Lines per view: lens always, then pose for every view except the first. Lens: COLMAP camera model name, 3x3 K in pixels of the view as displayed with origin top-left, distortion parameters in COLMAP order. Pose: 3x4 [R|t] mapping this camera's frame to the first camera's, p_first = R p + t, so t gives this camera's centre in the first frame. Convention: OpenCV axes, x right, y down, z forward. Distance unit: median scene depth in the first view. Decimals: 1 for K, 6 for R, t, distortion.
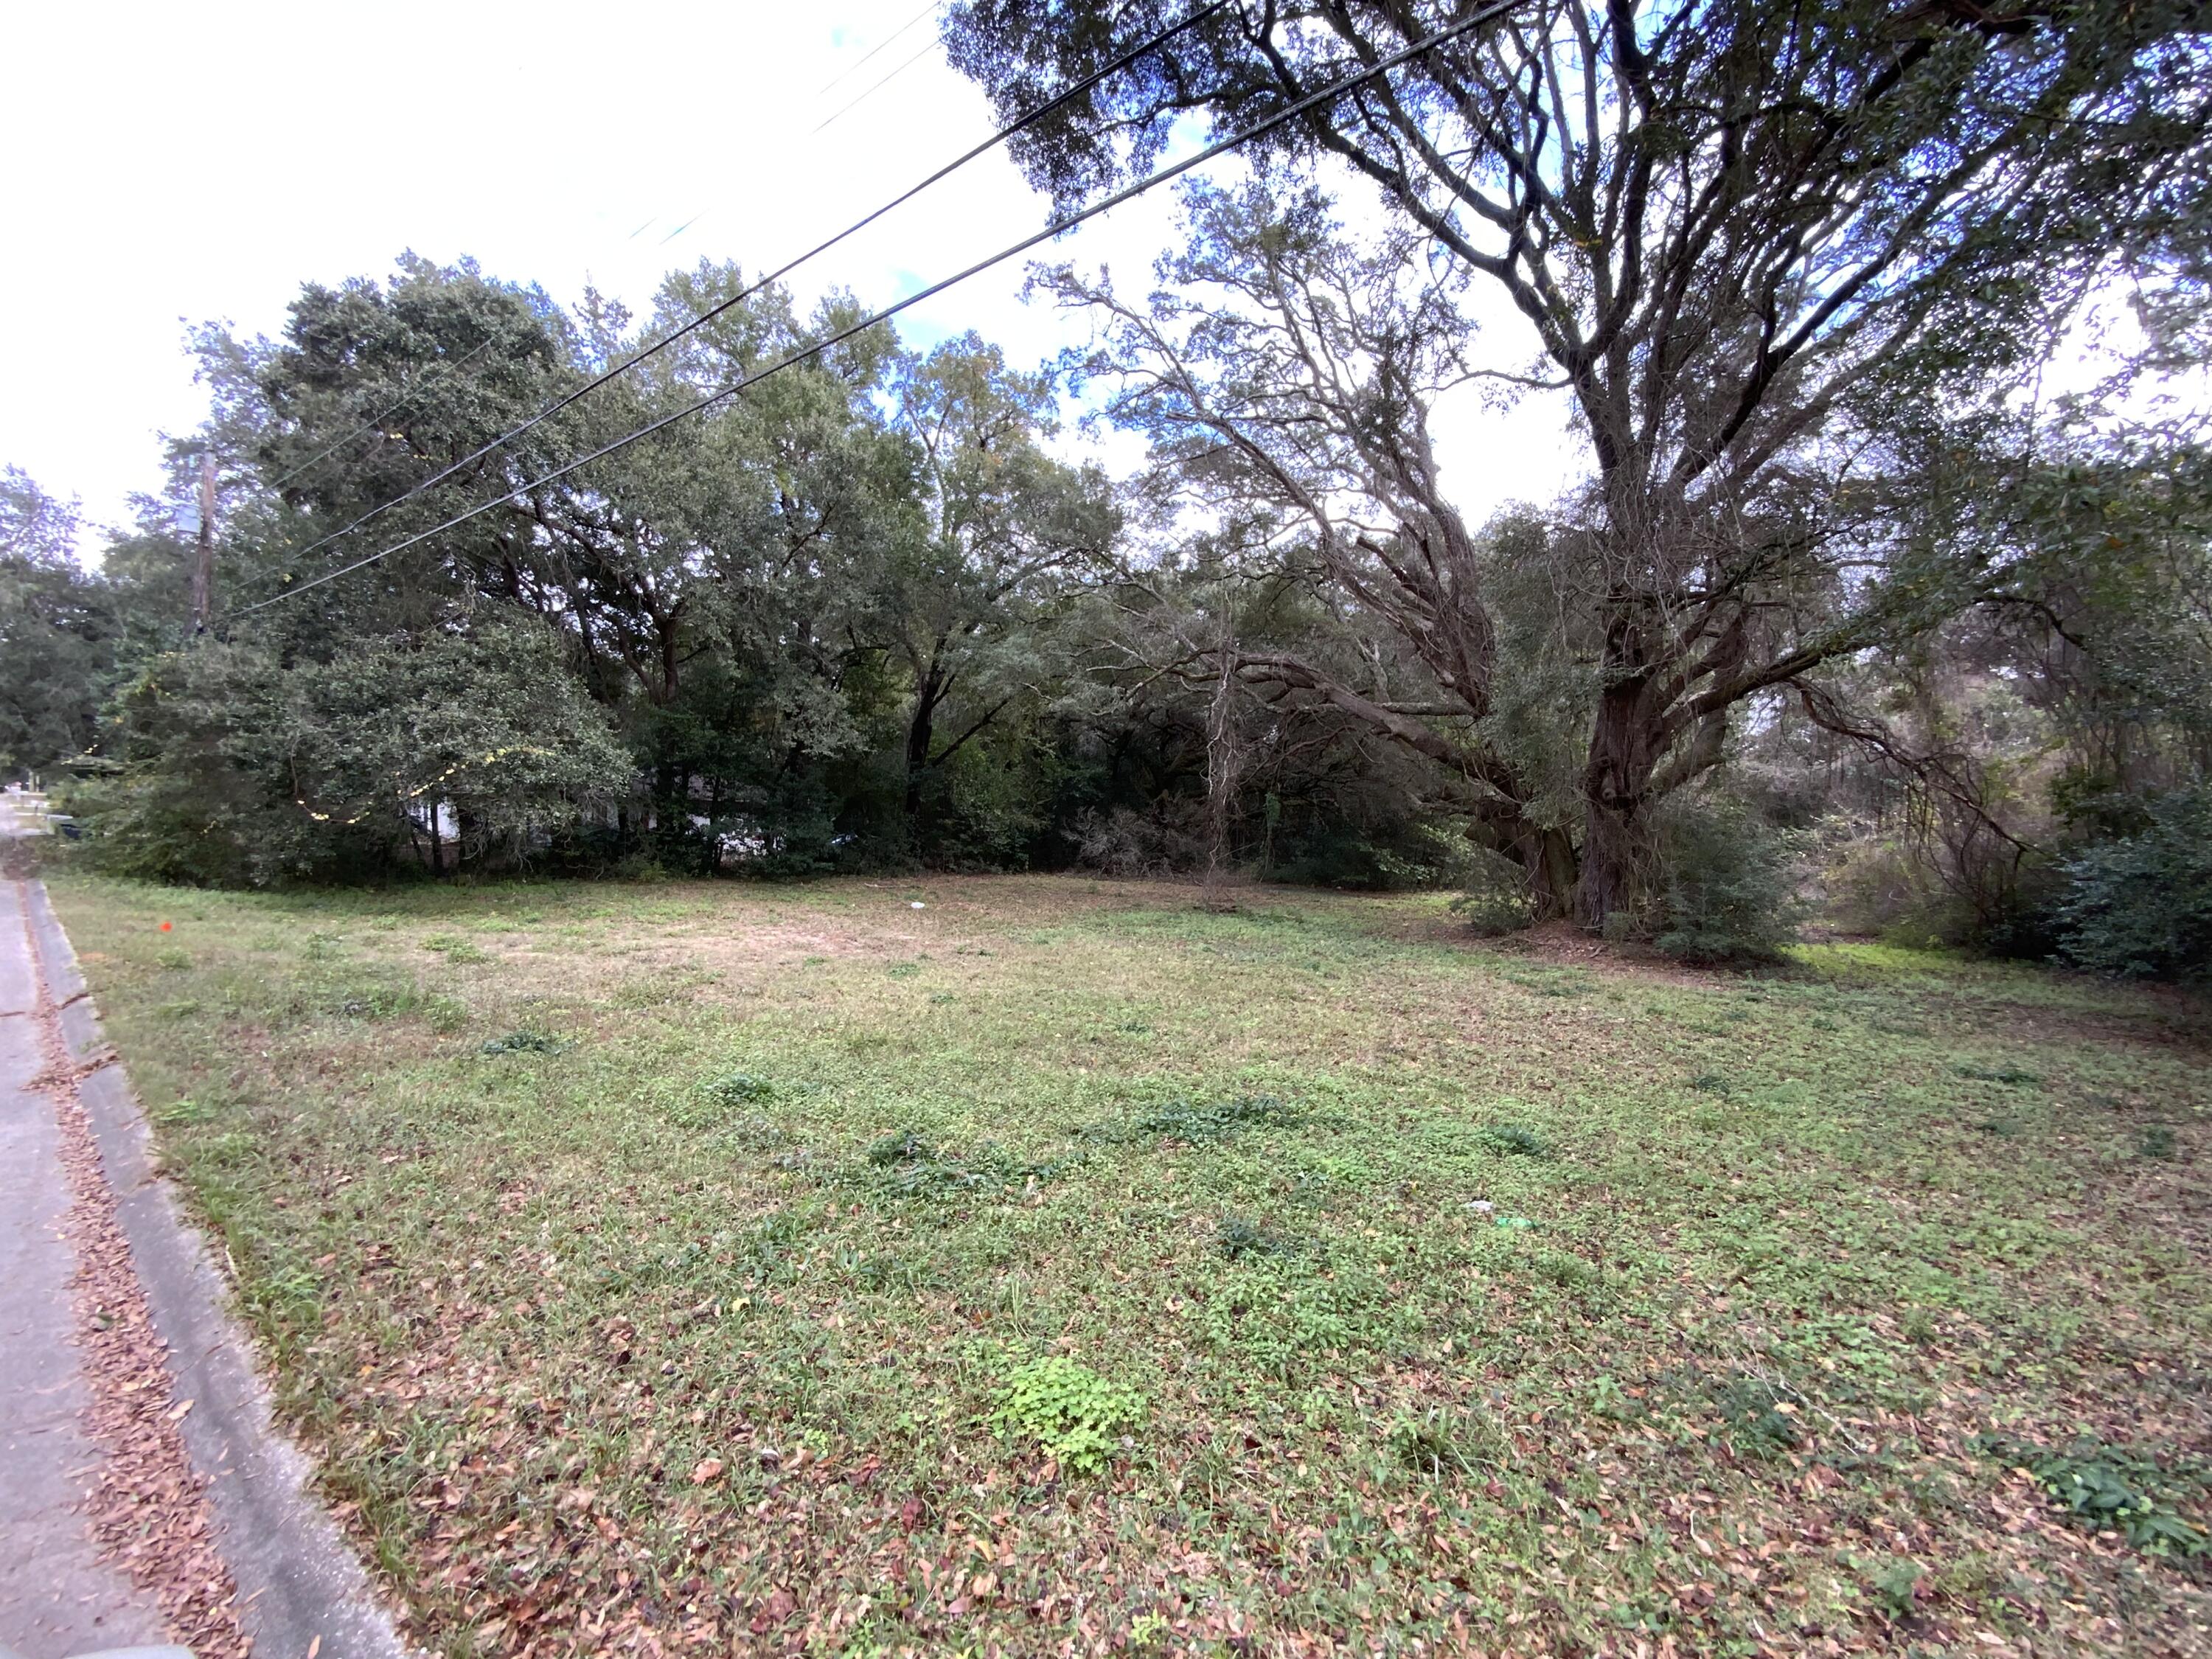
lens RADIAL K [[888.1, 0, 1107.6], [0, 888.1, 827.2], [0, 0, 1]] dist [0.020212, -0.017238]
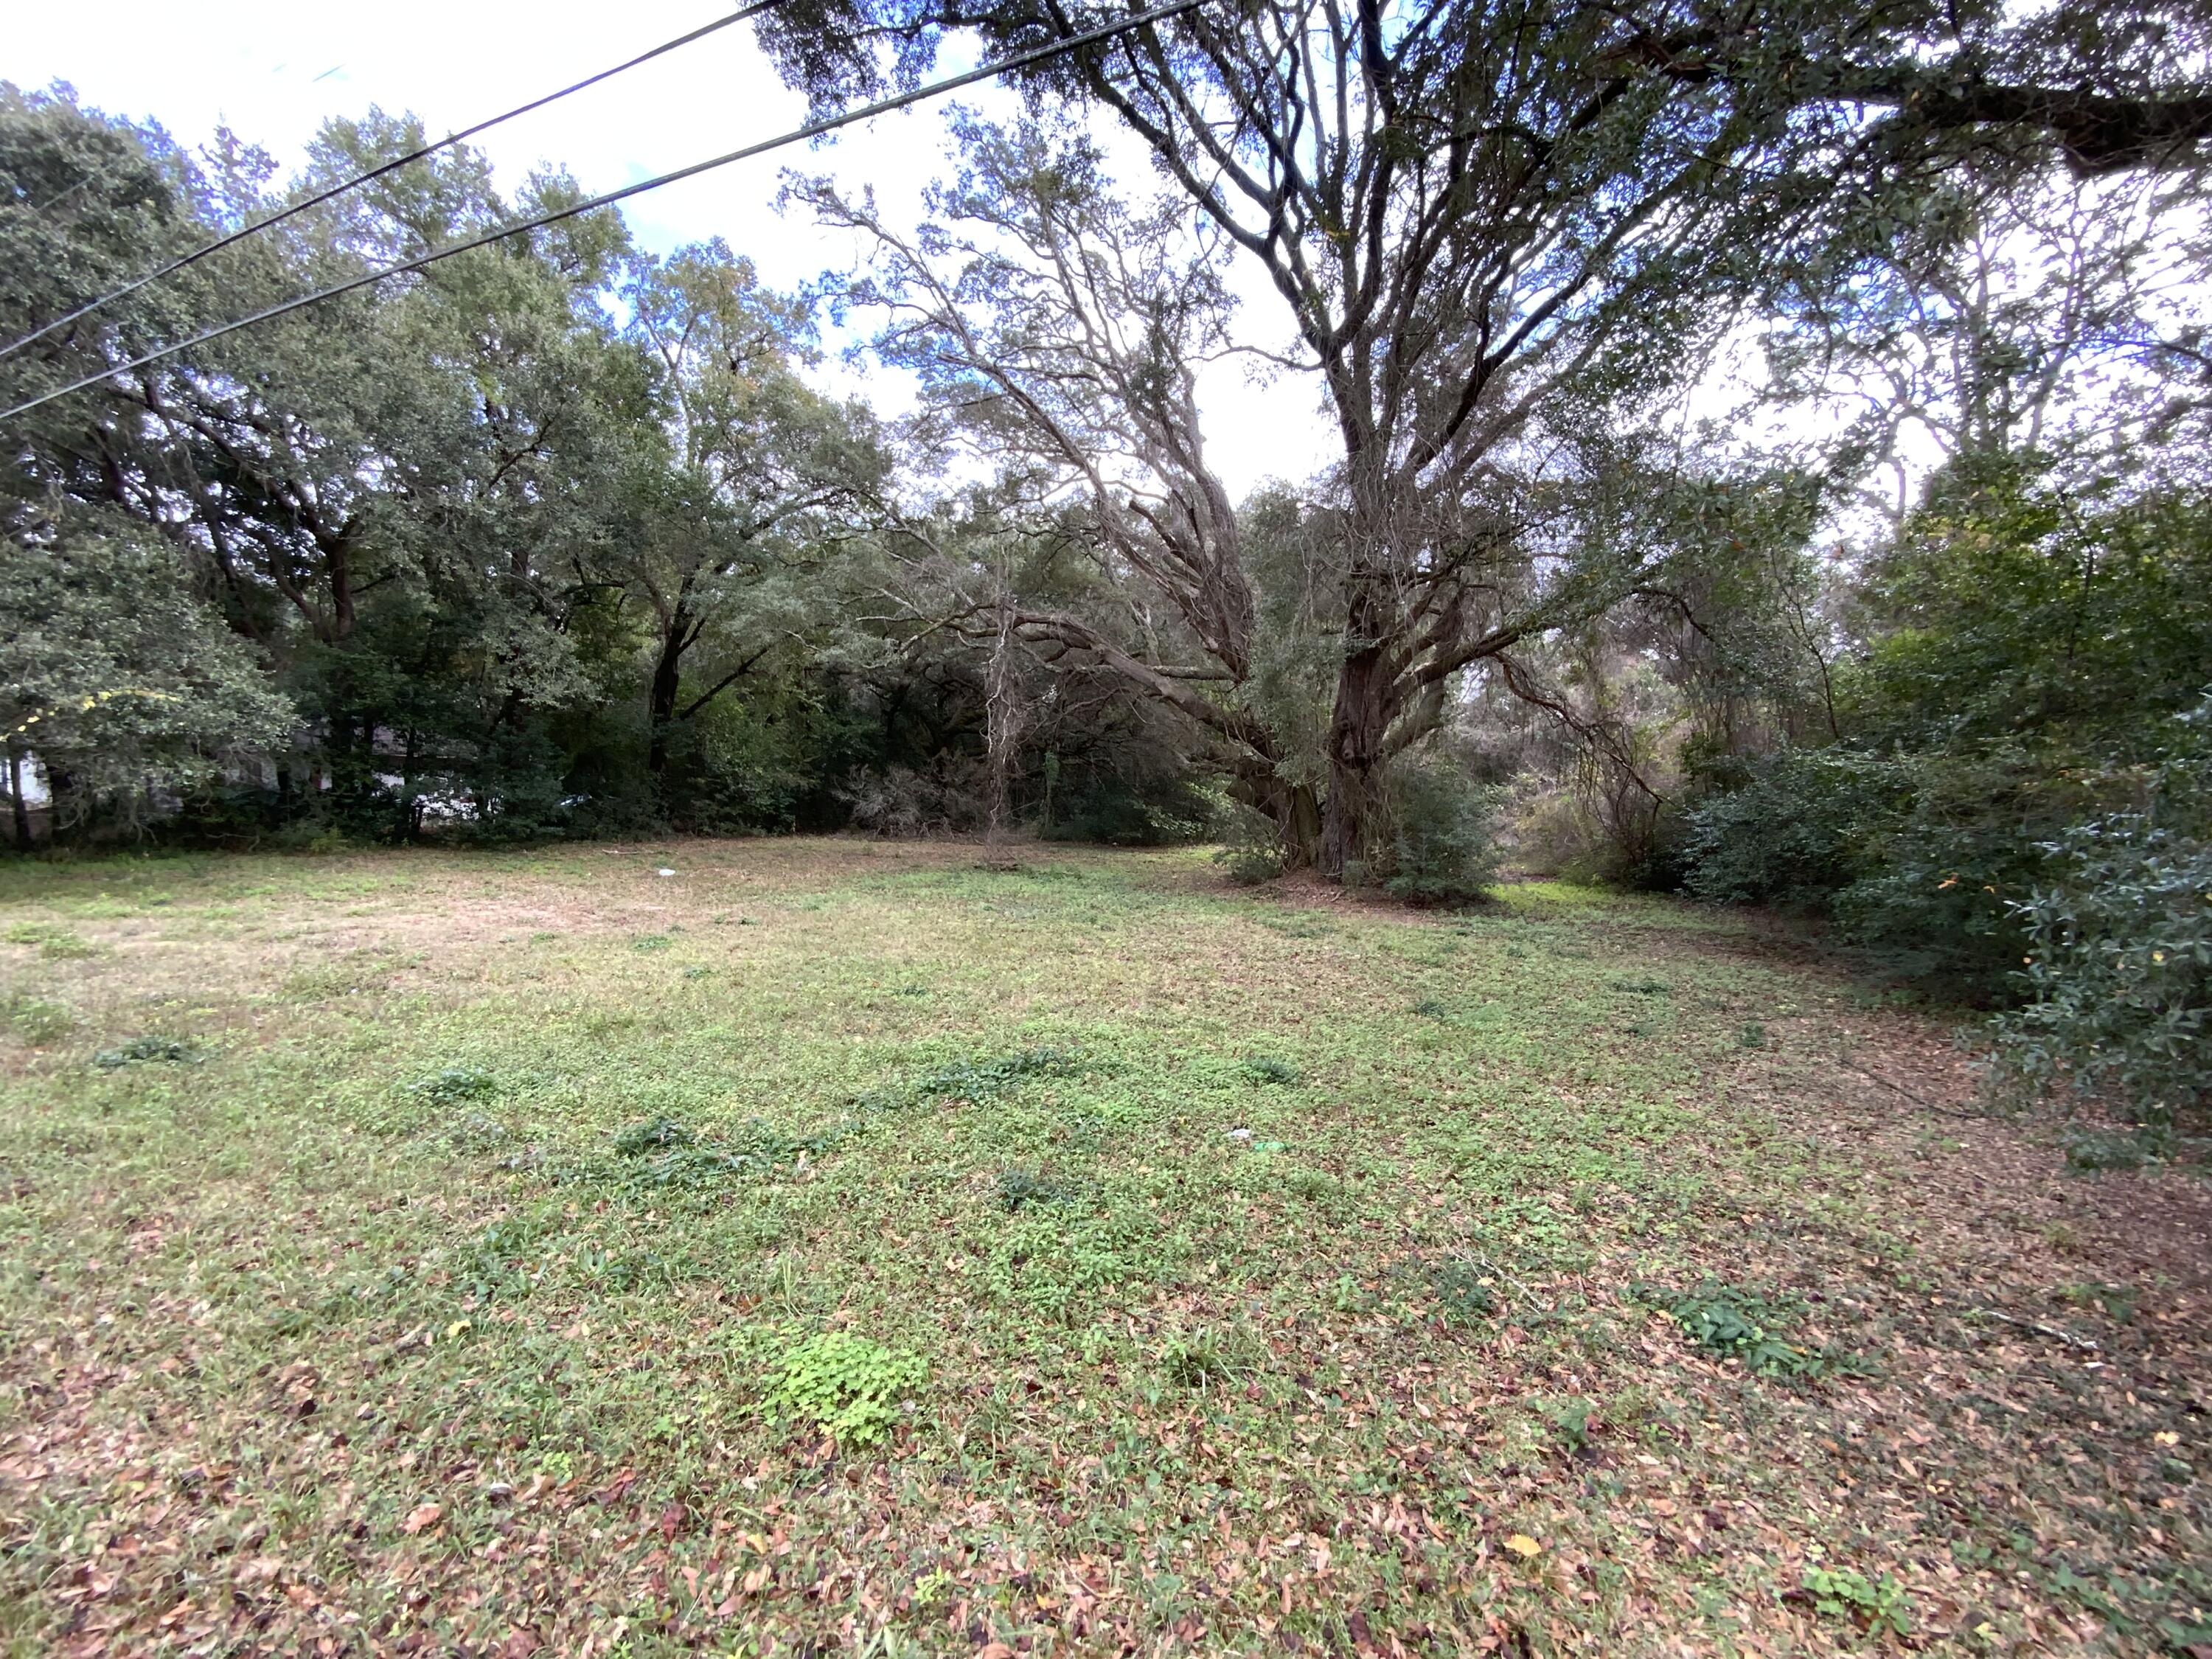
lens RADIAL K [[884.4, 0, 1106.0], [0, 884.4, 829.5], [0, 0, 1]] dist [0.017427, -0.016795]
pose [[0.969794, -0.015419, 0.243439, 0.001529], [0.003451, 0.998767, 0.049514, 0.000436], [-0.243902, -0.047179, 0.968652, 0.008075]]
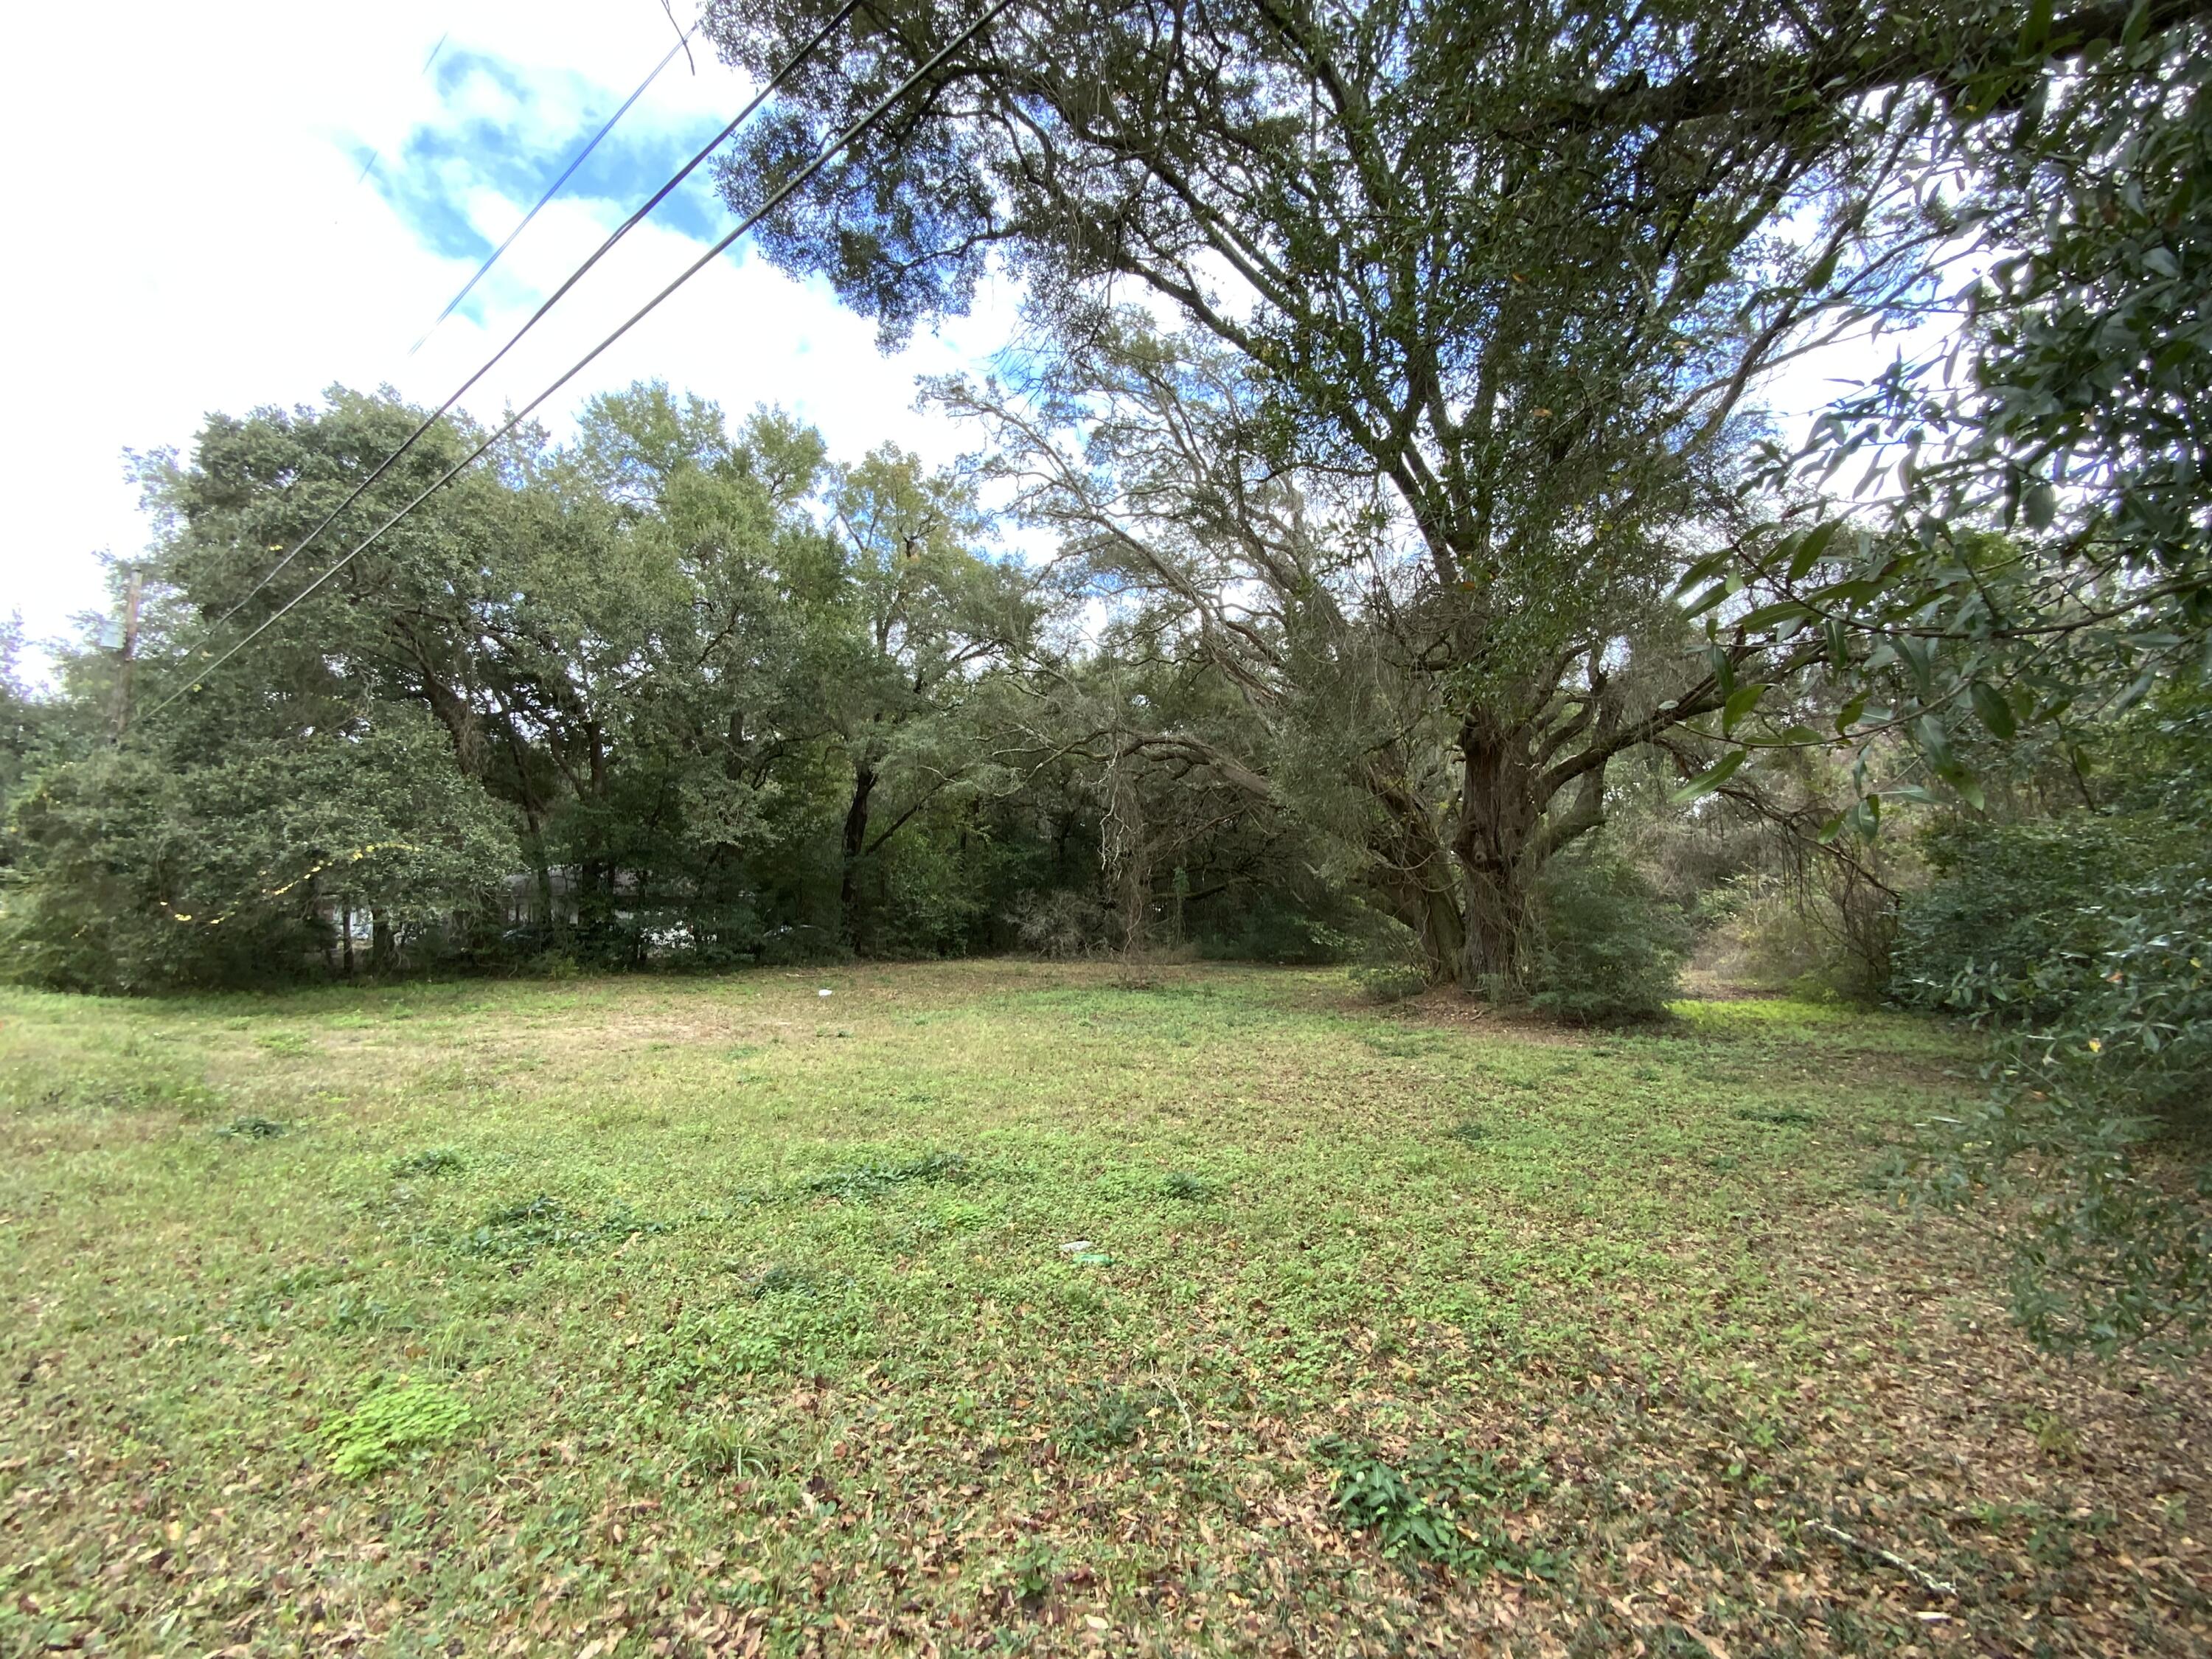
lens RADIAL K [[886.1, 0, 1106.0], [0, 886.1, 829.5], [0, 0, 1]] dist [0.019281, -0.017028]
pose [[0.999453, -0.030941, 0.011680, 0.184042], [0.031905, 0.995049, -0.094129, 0.020443], [-0.008710, 0.094450, 0.995492, -0.019097]]
